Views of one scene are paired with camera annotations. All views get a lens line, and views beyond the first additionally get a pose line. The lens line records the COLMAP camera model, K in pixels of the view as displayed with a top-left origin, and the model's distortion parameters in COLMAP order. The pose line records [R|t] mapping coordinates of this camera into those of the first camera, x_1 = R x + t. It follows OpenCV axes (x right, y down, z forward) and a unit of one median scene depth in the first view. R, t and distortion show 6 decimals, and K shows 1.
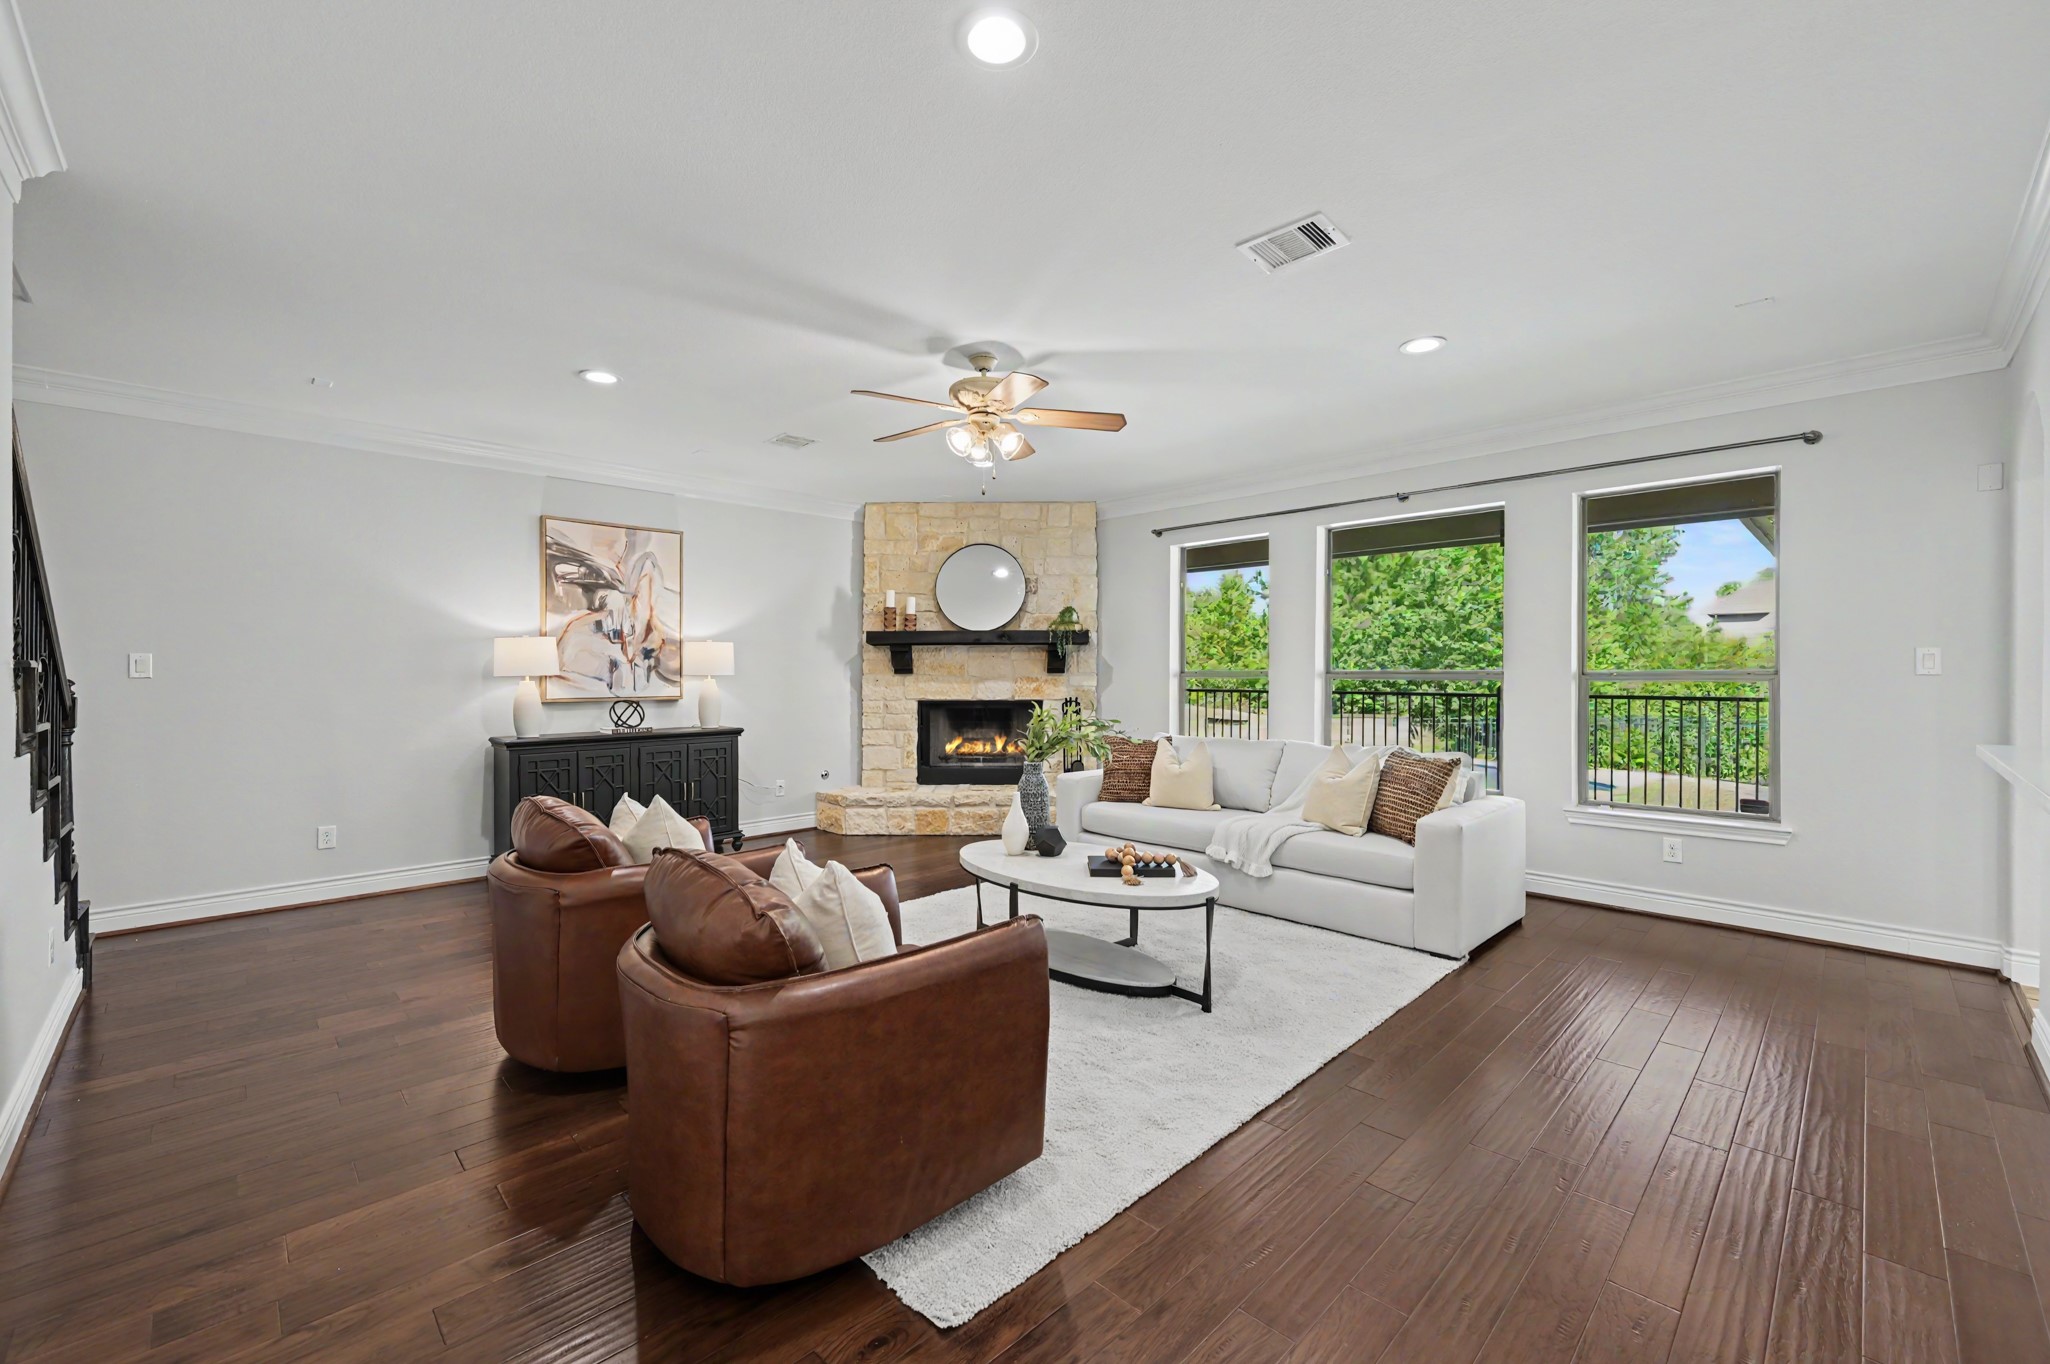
lens RADIAL K [[830.7, 0, 1022.8], [0, 830.7, 673.1], [0, 0, 1]] dist [0.002293, 0.000062]
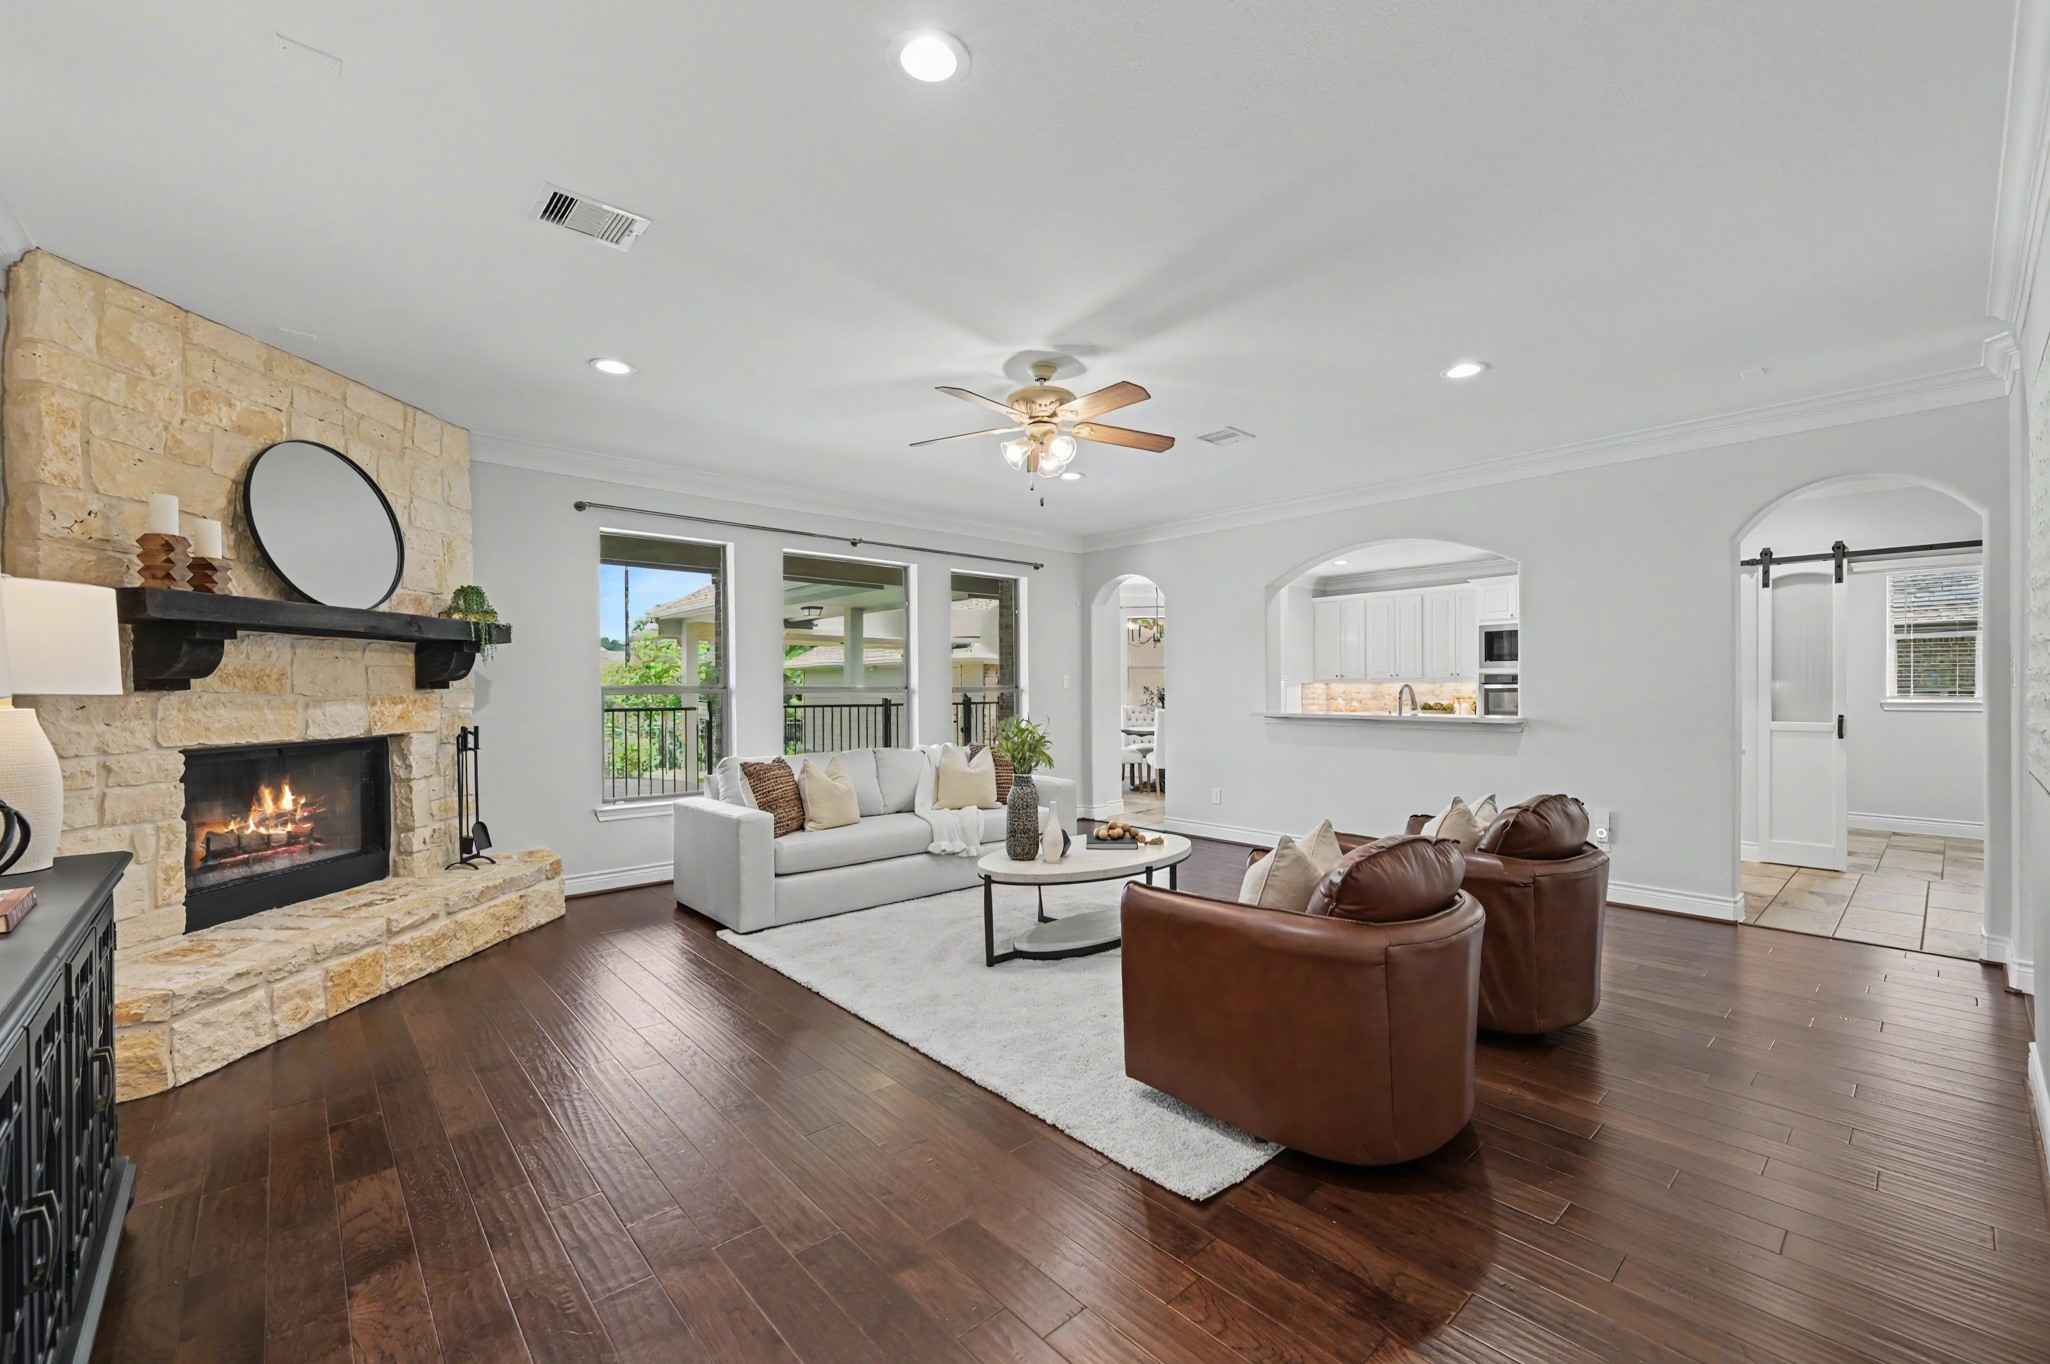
lens RADIAL K [[842.4, 0, 1022.0], [0, 842.4, 691.9], [0, 0, 1]] dist [0.004569, 0.000450]
pose [[0.045560, -0.004298, 0.998952, -0.574824], [0.002294, 0.999989, 0.004198, 0.000759], [-0.998959, 0.002100, 0.045570, 0.537090]]
